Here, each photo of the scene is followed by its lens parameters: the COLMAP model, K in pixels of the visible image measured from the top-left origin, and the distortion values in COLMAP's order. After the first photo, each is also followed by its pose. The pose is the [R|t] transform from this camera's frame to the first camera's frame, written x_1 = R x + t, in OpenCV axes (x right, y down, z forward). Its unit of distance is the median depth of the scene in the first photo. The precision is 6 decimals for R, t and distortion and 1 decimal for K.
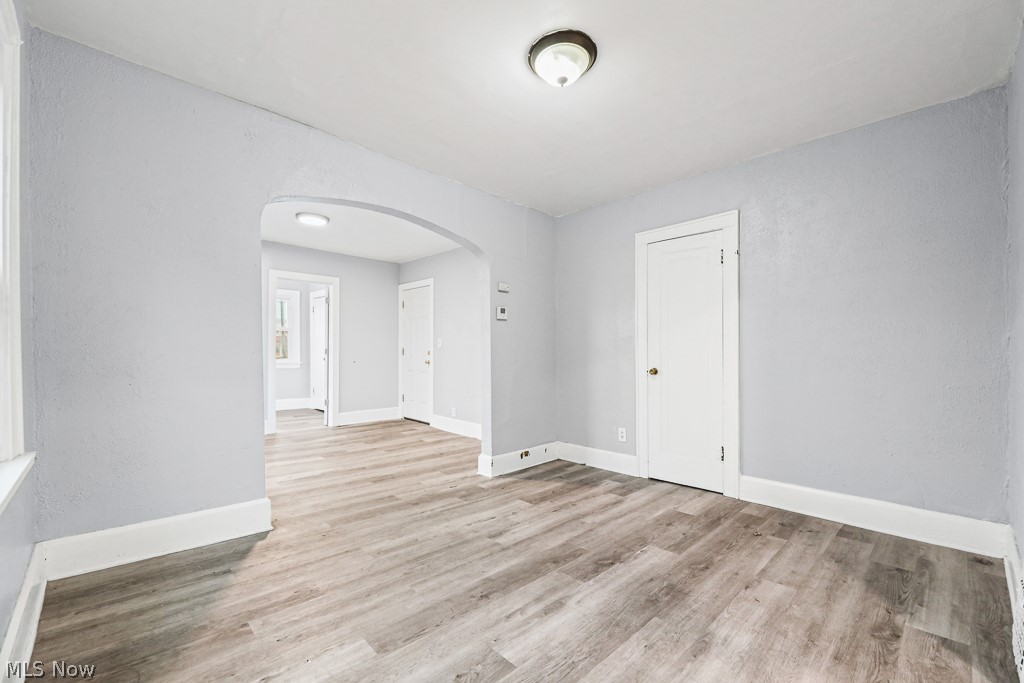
lens RADIAL K [[432.3, 0, 510.4], [0, 432.3, 350.9], [0, 0, 1]] dist [-0.004865, -0.001176]
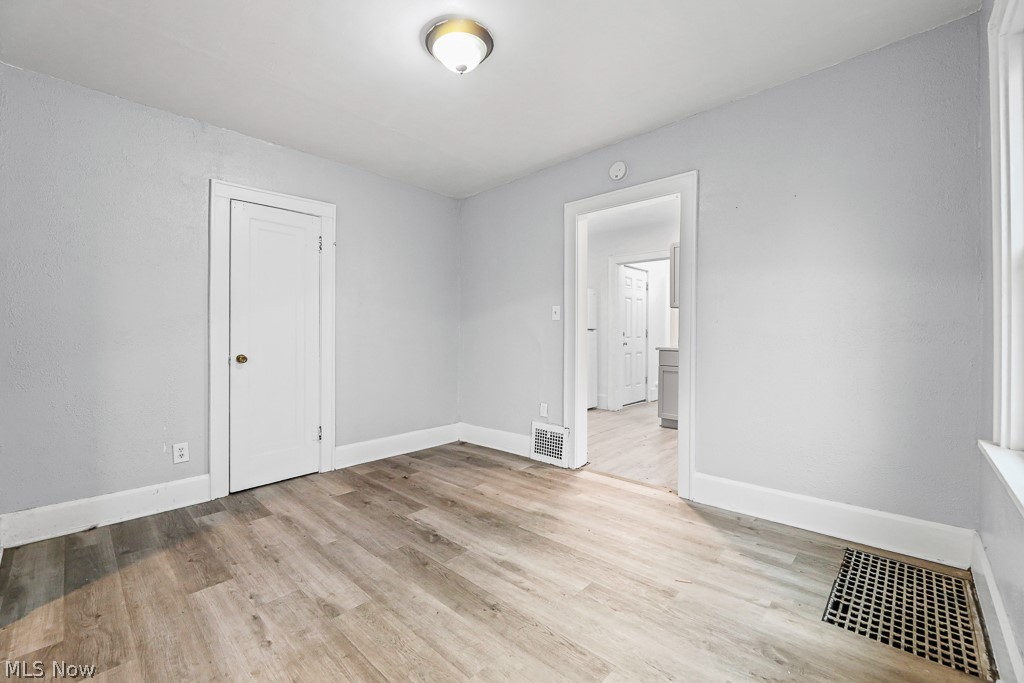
lens RADIAL K [[432.3, 0, 511.1], [0, 432.3, 333.5], [0, 0, 1]] dist [-0.004865, -0.001176]
pose [[-0.071300, 0.001558, 0.997454, -0.689641], [-0.003759, 0.999991, -0.001830, -0.001504], [-0.997448, -0.003880, -0.071294, 0.736973]]
